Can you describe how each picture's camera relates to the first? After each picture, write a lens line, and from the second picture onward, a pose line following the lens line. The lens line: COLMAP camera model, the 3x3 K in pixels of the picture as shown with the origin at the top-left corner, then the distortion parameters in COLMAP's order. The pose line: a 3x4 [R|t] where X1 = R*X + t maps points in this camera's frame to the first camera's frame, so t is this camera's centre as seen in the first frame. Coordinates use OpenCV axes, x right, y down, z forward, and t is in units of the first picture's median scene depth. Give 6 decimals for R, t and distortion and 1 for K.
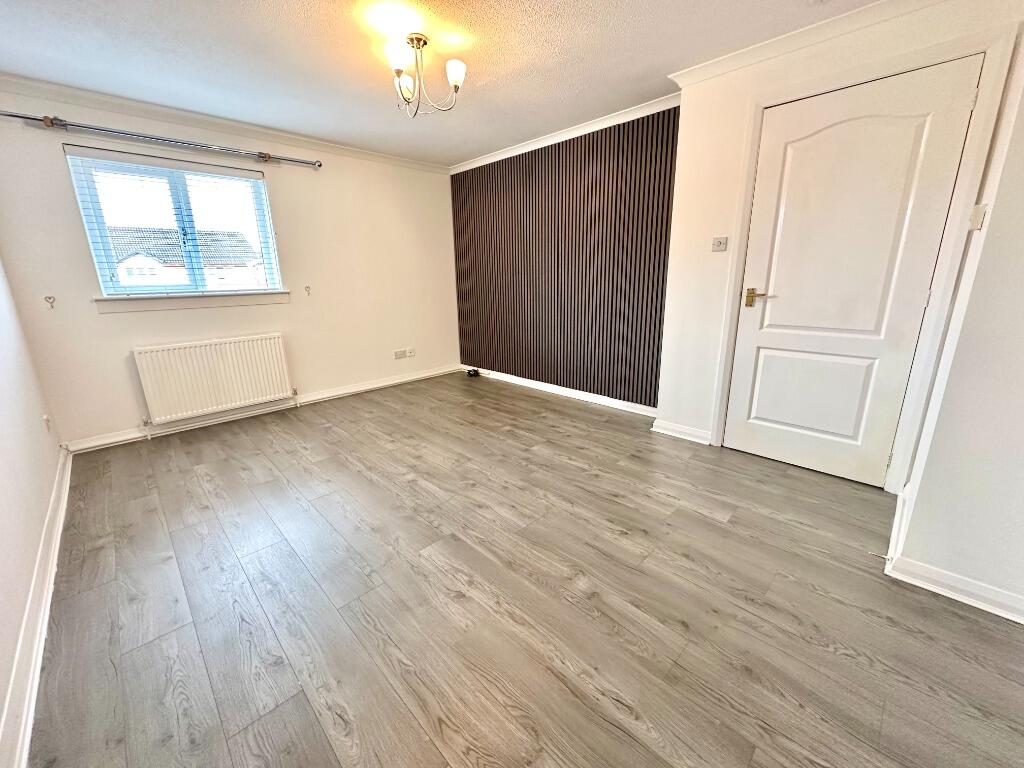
lens RADIAL K [[397.2, 0, 517.0], [0, 397.2, 394.6], [0, 0, 1]] dist [0.002412, -0.000319]
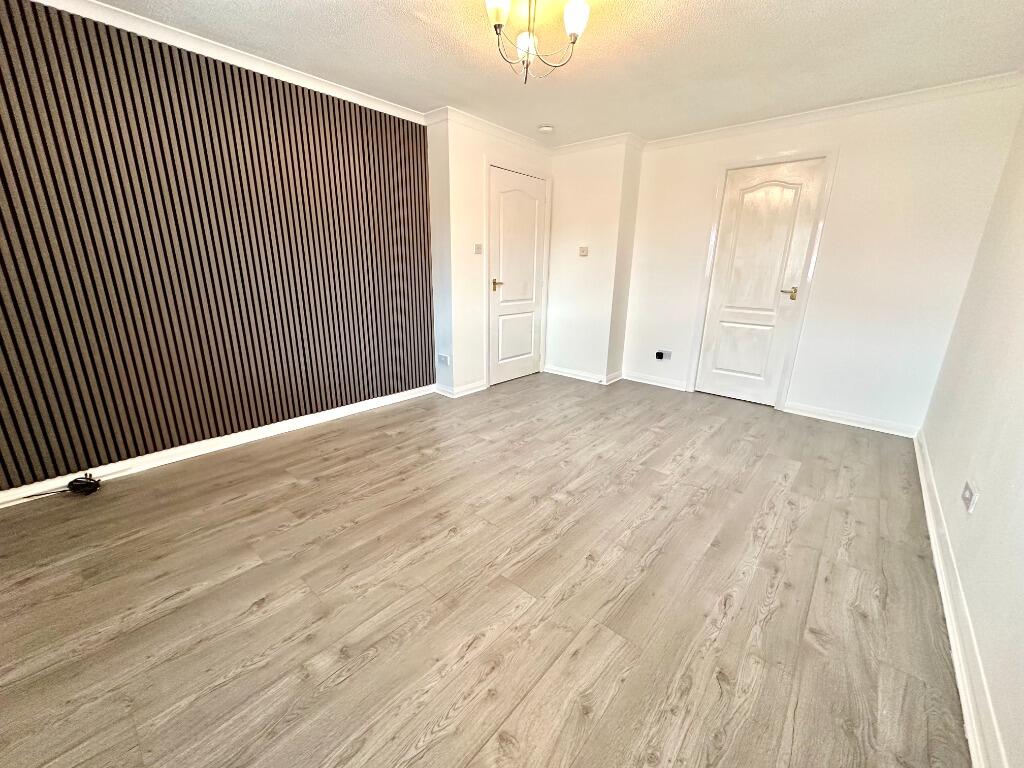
lens RADIAL K [[408.7, 0, 521.9], [0, 408.7, 379.5], [0, 0, 1]] dist [-0.002088, 0.000227]
pose [[-0.074779, -0.249332, 0.965527, -0.801812], [0.273961, 0.925845, 0.260302, -0.214948], [-0.958829, 0.283982, -0.000927, 0.764809]]
